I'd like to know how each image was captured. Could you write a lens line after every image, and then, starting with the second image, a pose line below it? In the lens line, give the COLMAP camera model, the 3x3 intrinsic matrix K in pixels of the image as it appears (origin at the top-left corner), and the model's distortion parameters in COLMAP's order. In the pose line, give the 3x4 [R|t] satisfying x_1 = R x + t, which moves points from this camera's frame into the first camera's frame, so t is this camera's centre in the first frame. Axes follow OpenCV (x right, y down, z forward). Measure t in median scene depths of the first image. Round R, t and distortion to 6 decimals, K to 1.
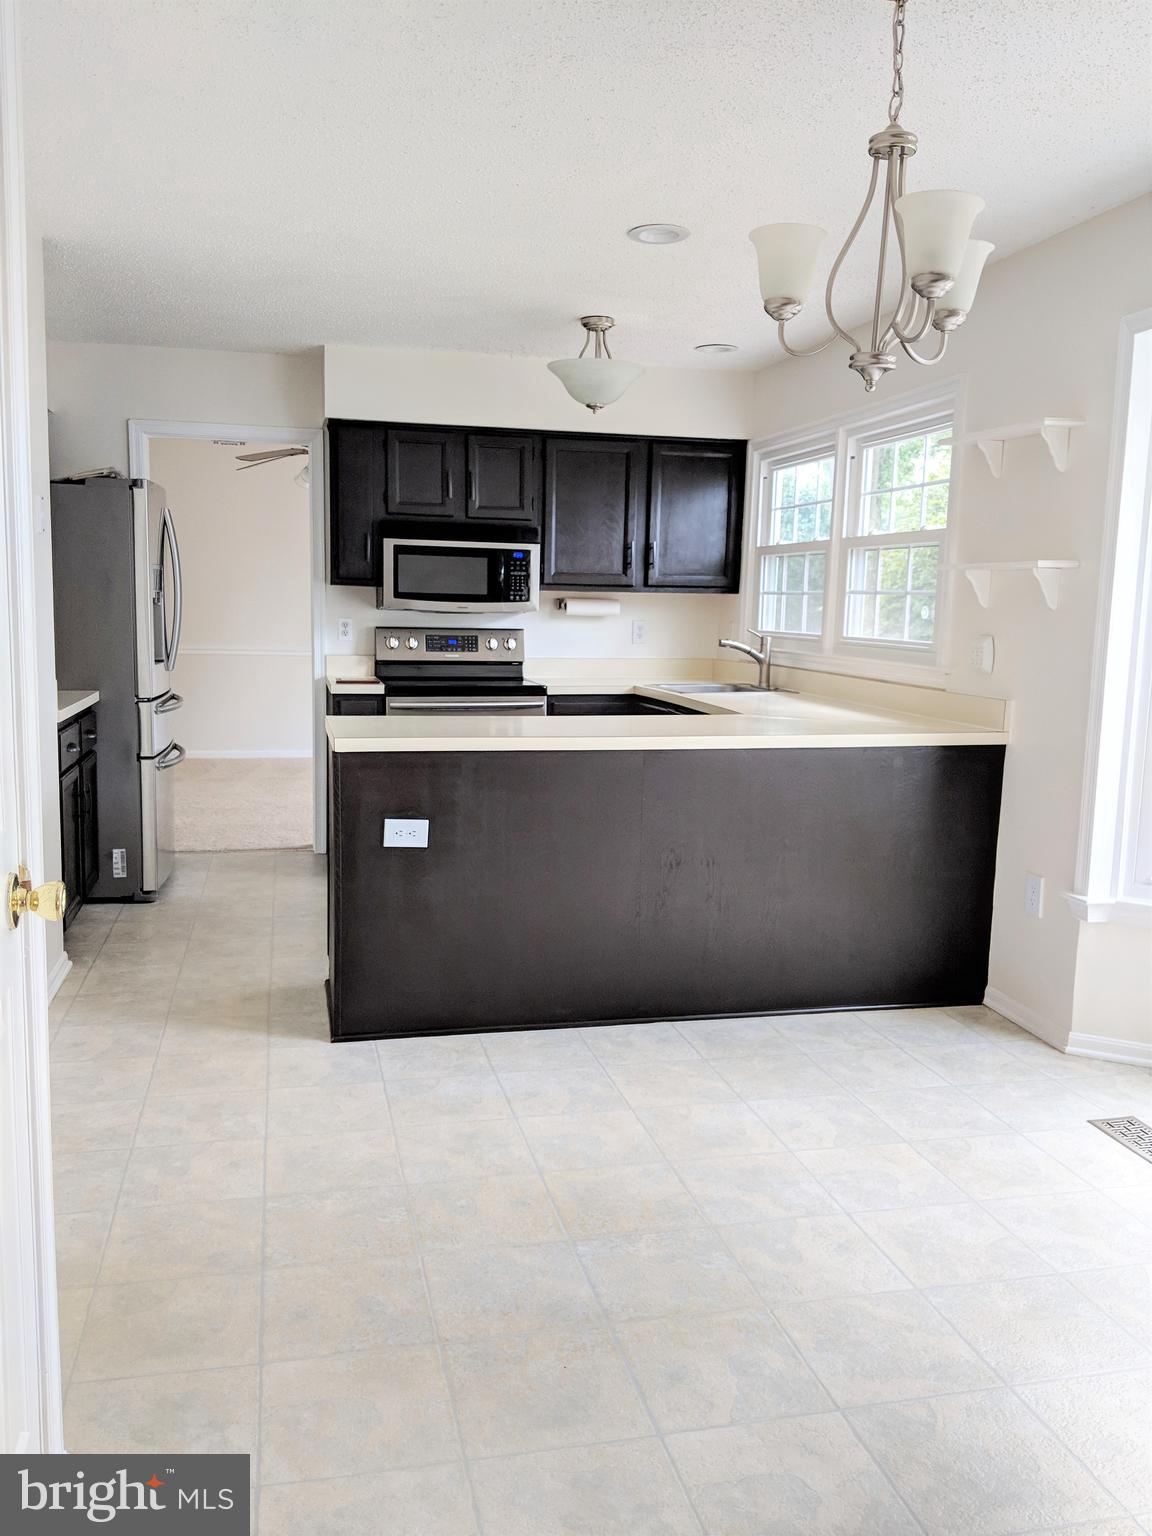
lens RADIAL K [[1241.7, 0, 575.4], [0, 1241.7, 768.7], [0, 0, 1]] dist [0.033868, -0.097318]
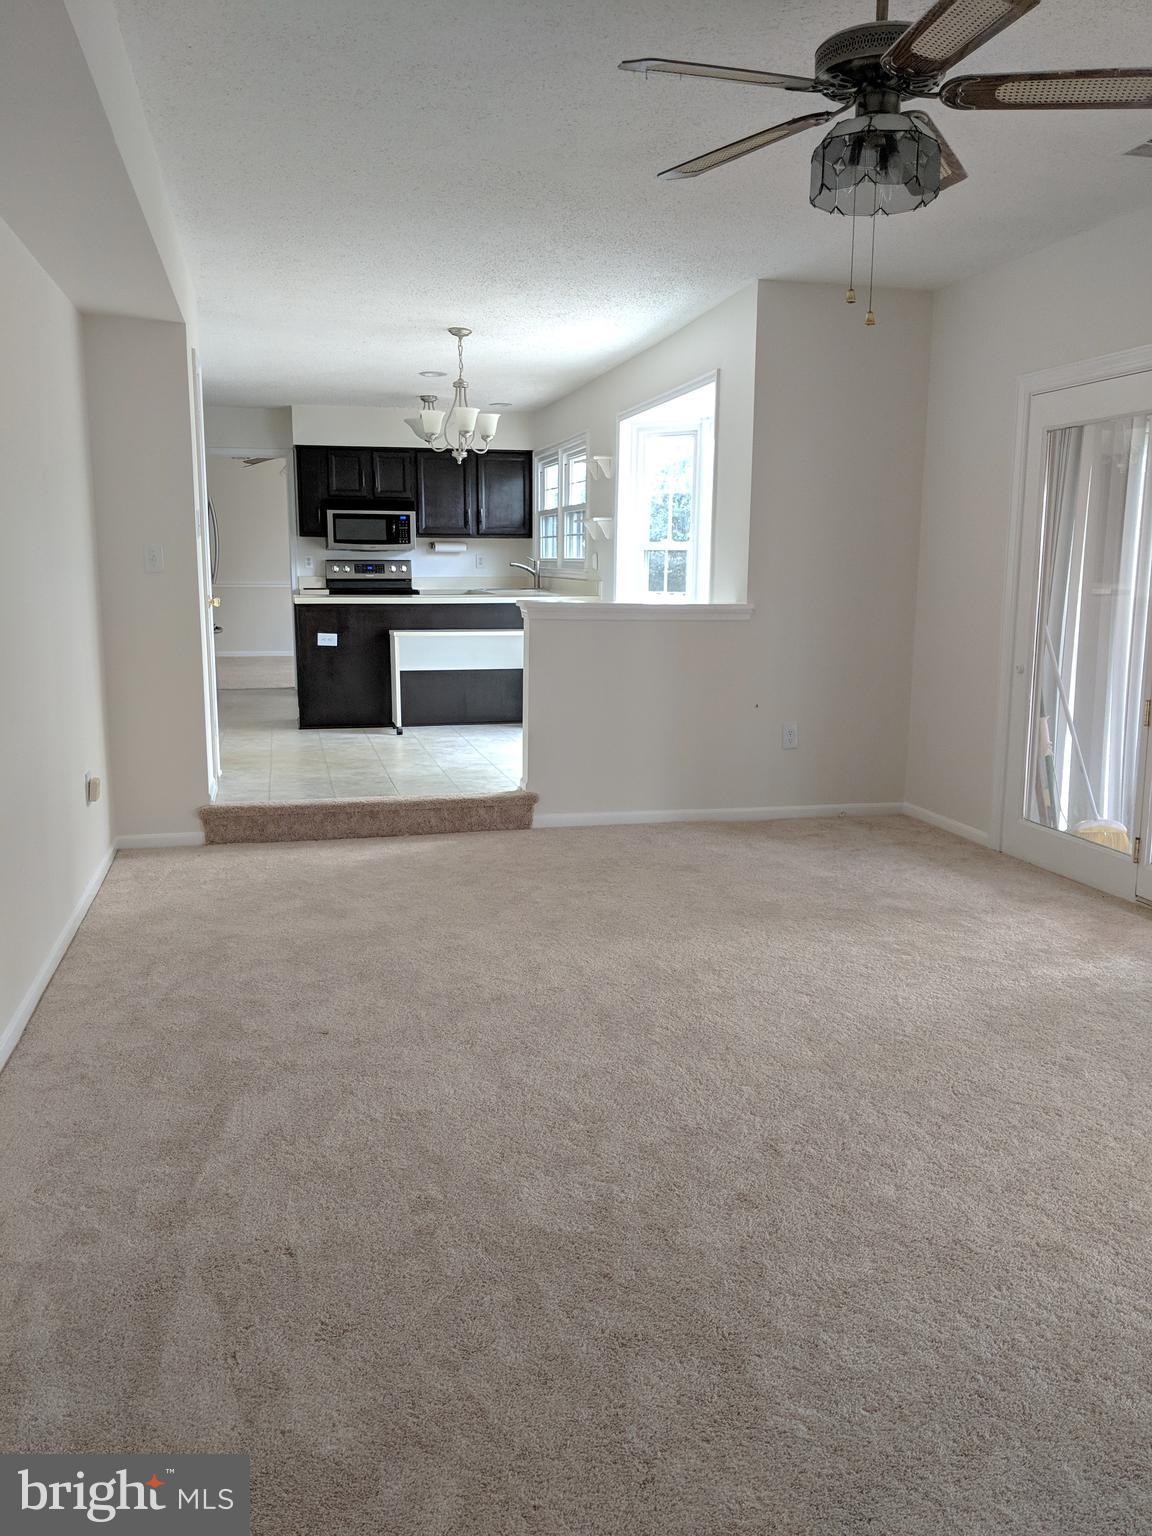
lens RADIAL K [[1241.7, 0, 577.8], [0, 1241.7, 775.0], [0, 0, 1]] dist [0.033868, -0.097318]
pose [[0.999871, -0.015954, 0.001647, 0.192555], [0.015886, 0.999258, 0.035077, 0.137194], [-0.002205, -0.035046, 0.999383, -0.791274]]
